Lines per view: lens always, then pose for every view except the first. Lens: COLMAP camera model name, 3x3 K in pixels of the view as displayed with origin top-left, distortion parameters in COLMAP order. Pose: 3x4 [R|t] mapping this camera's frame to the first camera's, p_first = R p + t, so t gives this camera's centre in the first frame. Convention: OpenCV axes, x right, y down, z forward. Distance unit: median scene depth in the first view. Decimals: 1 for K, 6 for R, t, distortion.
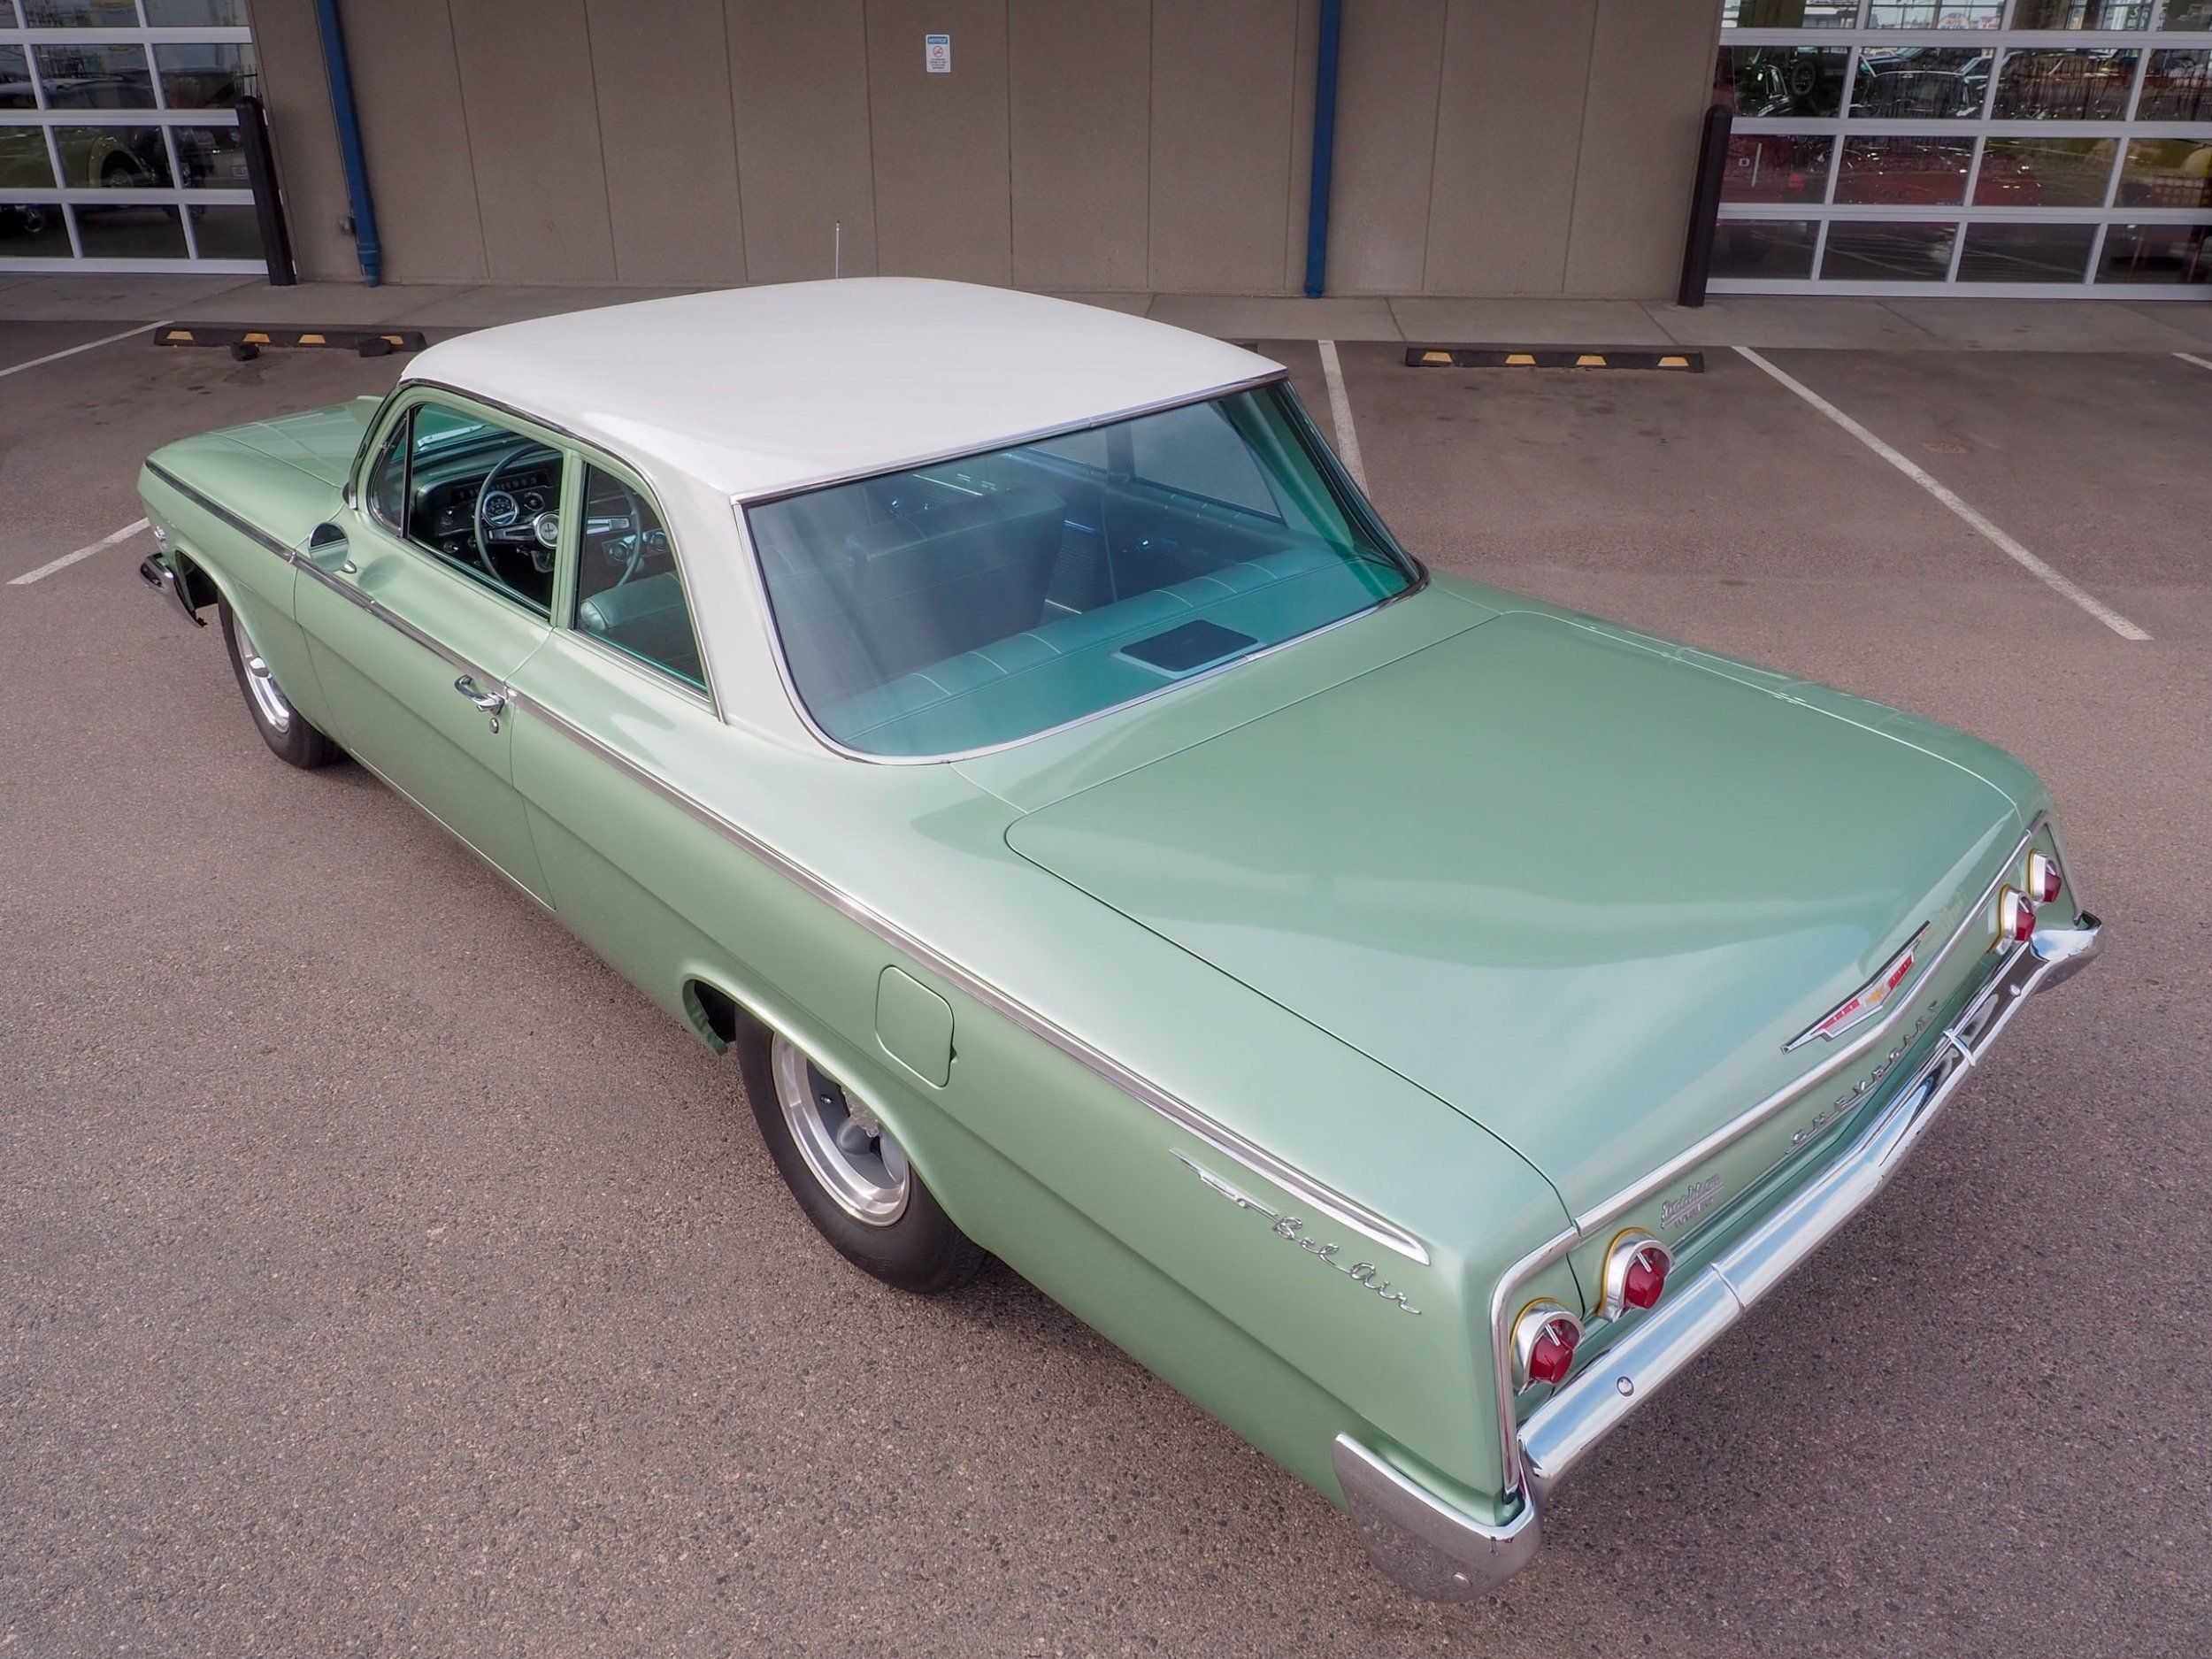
lens RADIAL K [[1607.4, 0, 1095.6], [0, 1607.4, 809.2], [0, 0, 1]] dist [-0.007826, -0.002594]
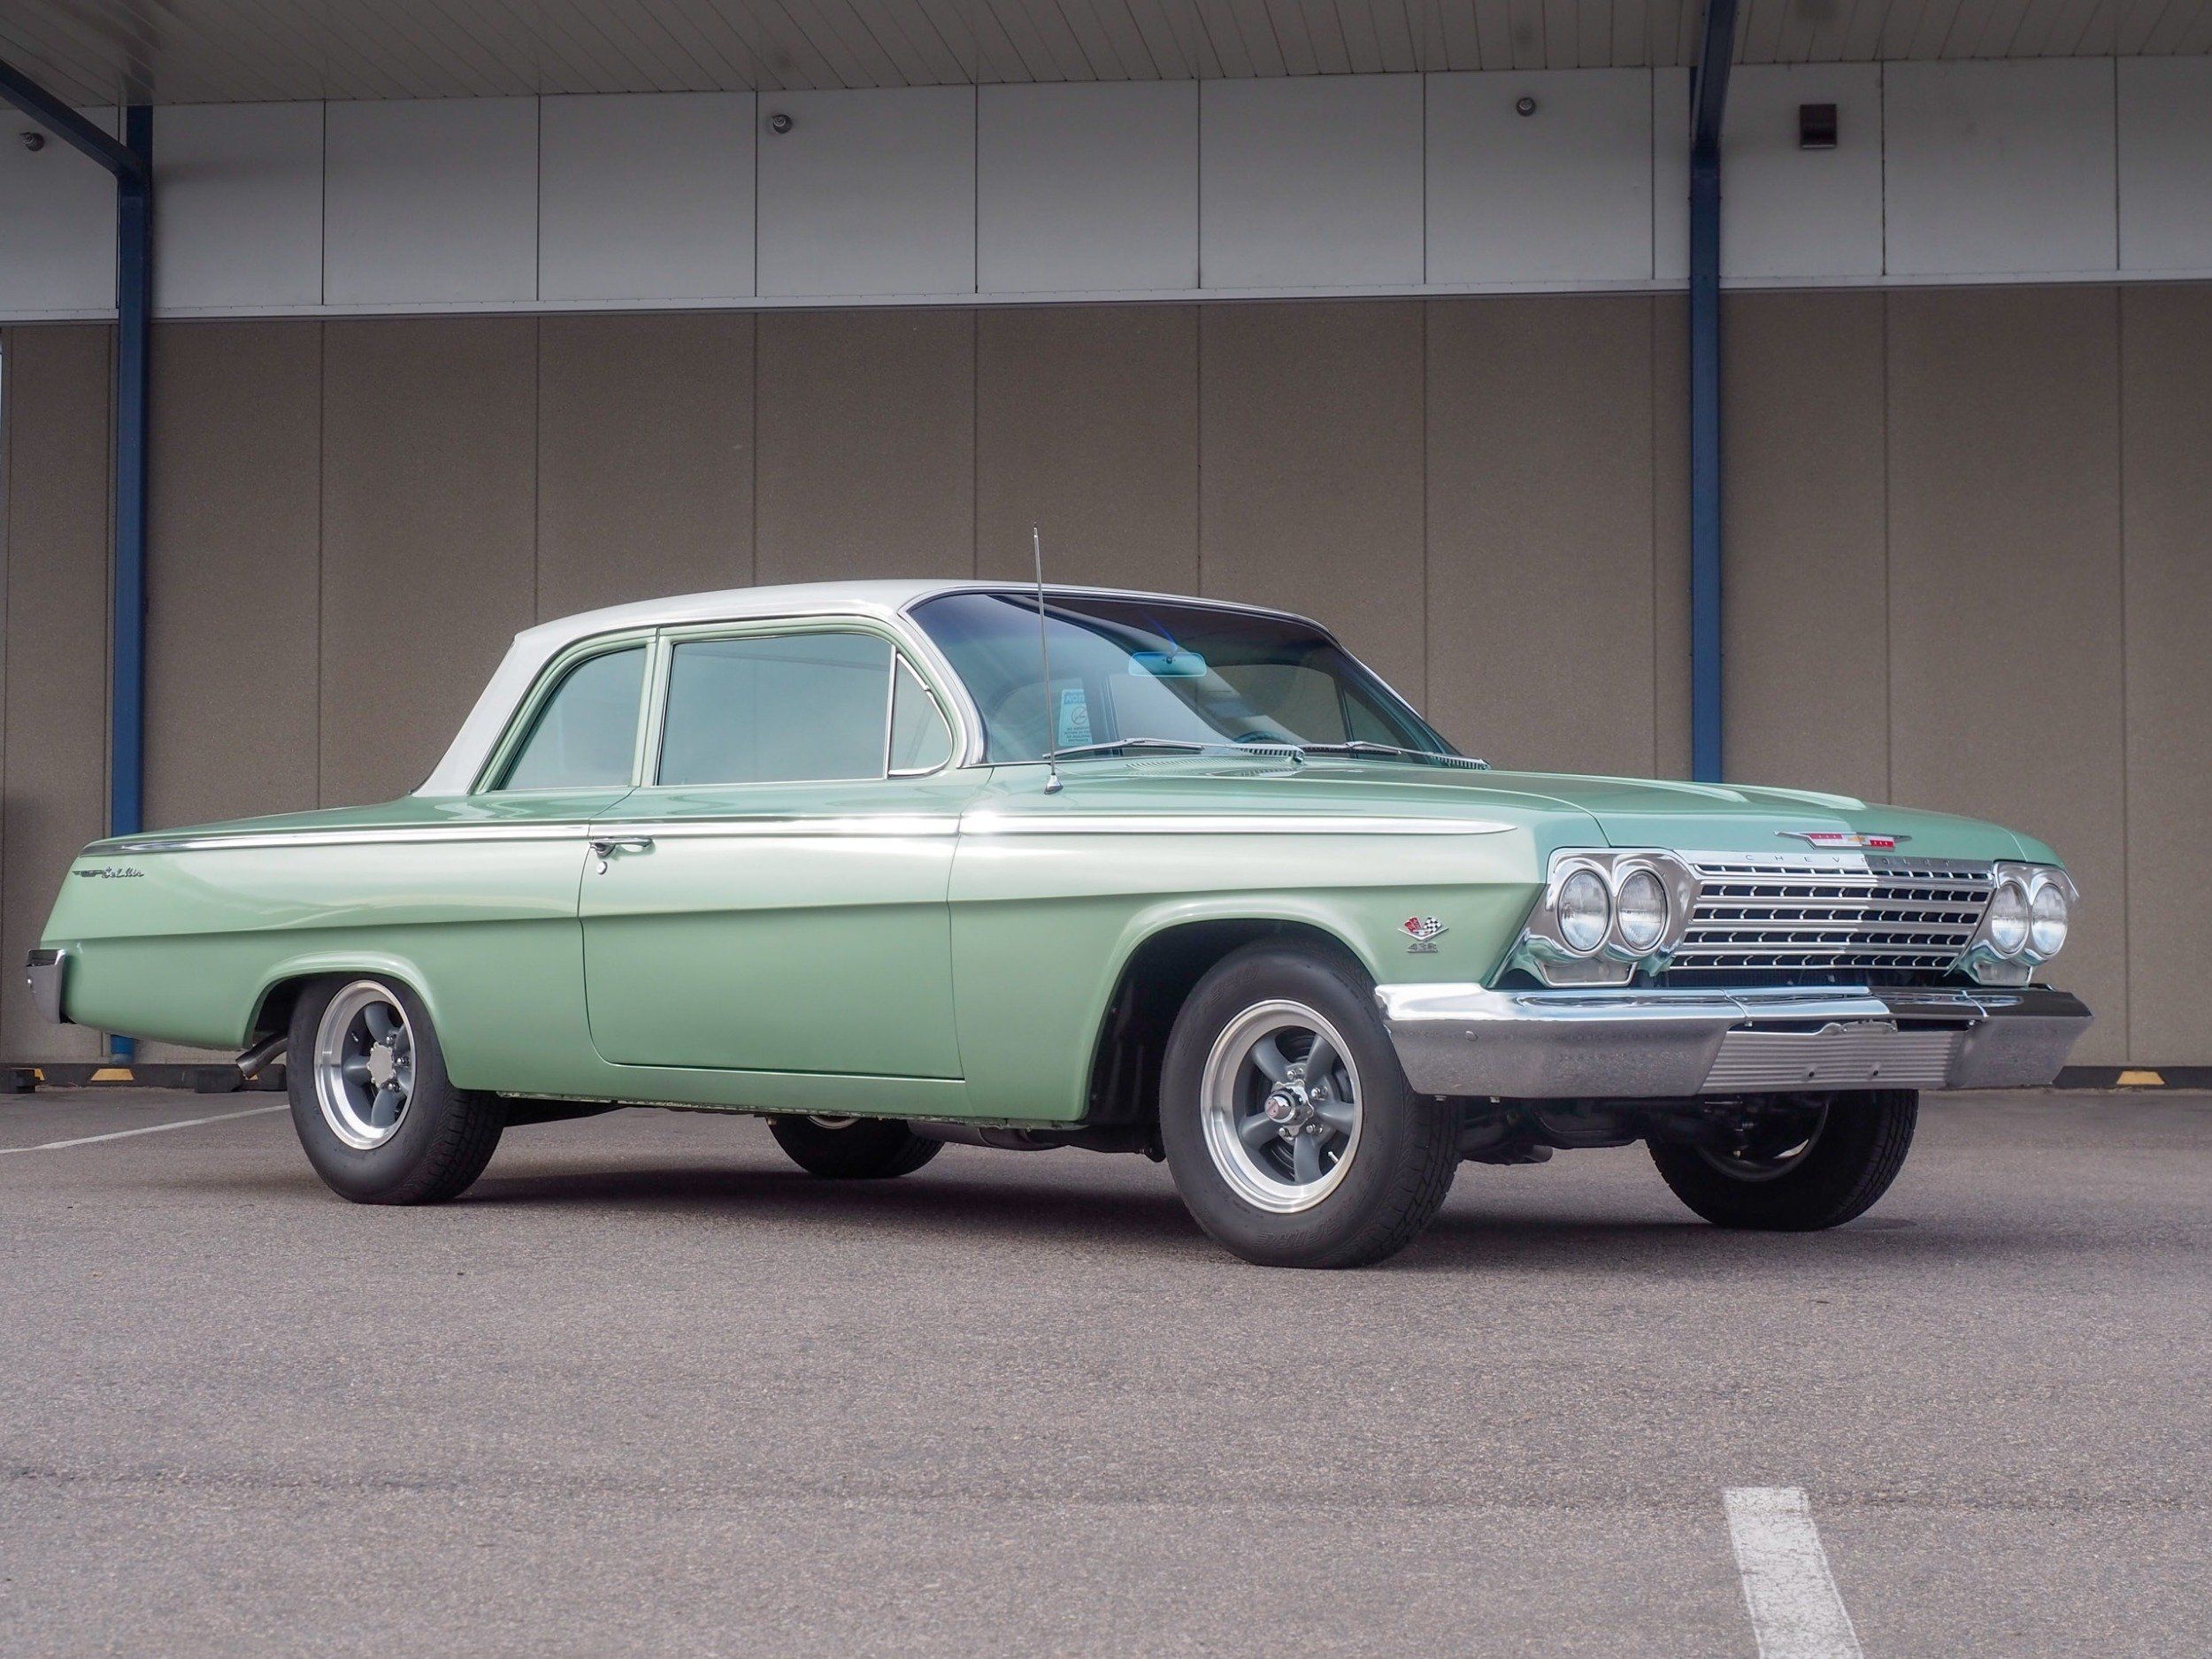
lens RADIAL K [[4082.8, 0, 1107.1], [0, 4082.8, 831.6], [0, 0, 1]] dist [0.005912, -0.088137]
pose [[0.999406, -0.002288, -0.034372, -0.160617], [-0.014072, 0.883628, -0.467978, 1.441500], [0.031443, 0.468184, 0.883071, -1.767987]]
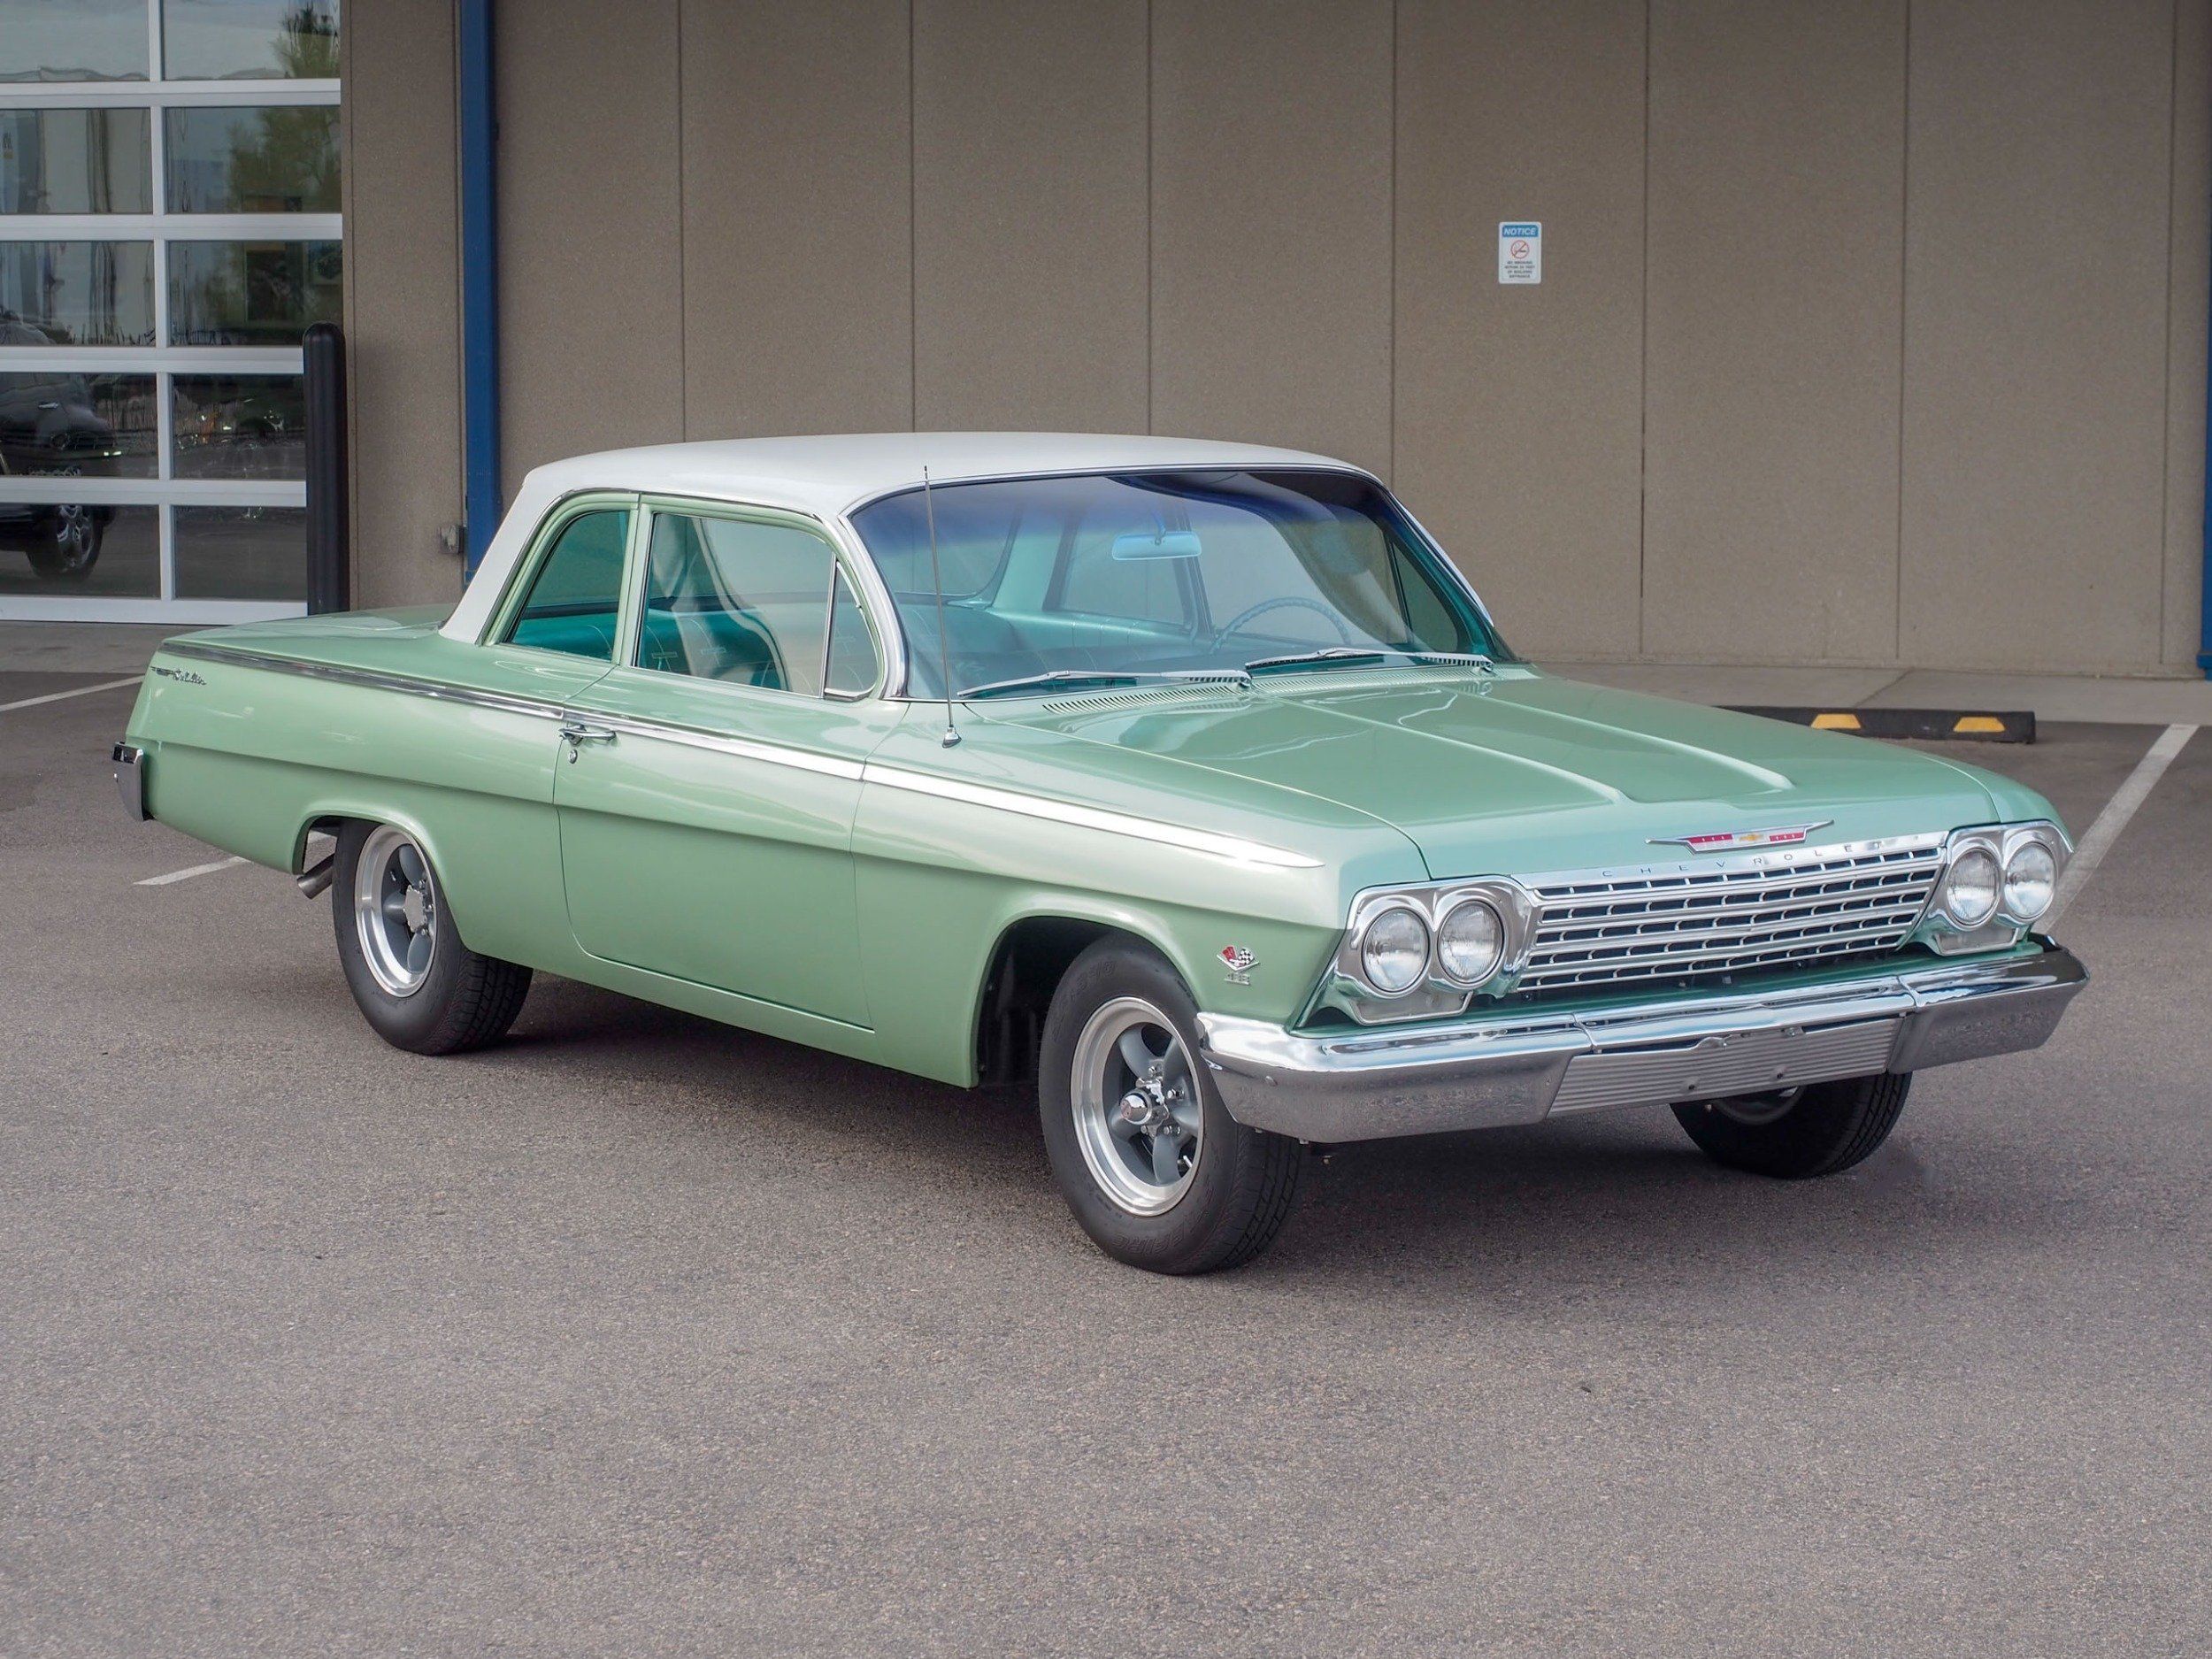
lens RADIAL K [[4759.9, 0, 1145.4], [0, 4759.9, 832.6], [0, 0, 1]] dist [0.024819, 0.063940]
pose [[0.979655, 0.021318, -0.199554, 0.479813], [-0.085171, 0.944518, -0.317226, 1.133519], [0.181719, 0.327768, 0.927117, -2.184008]]
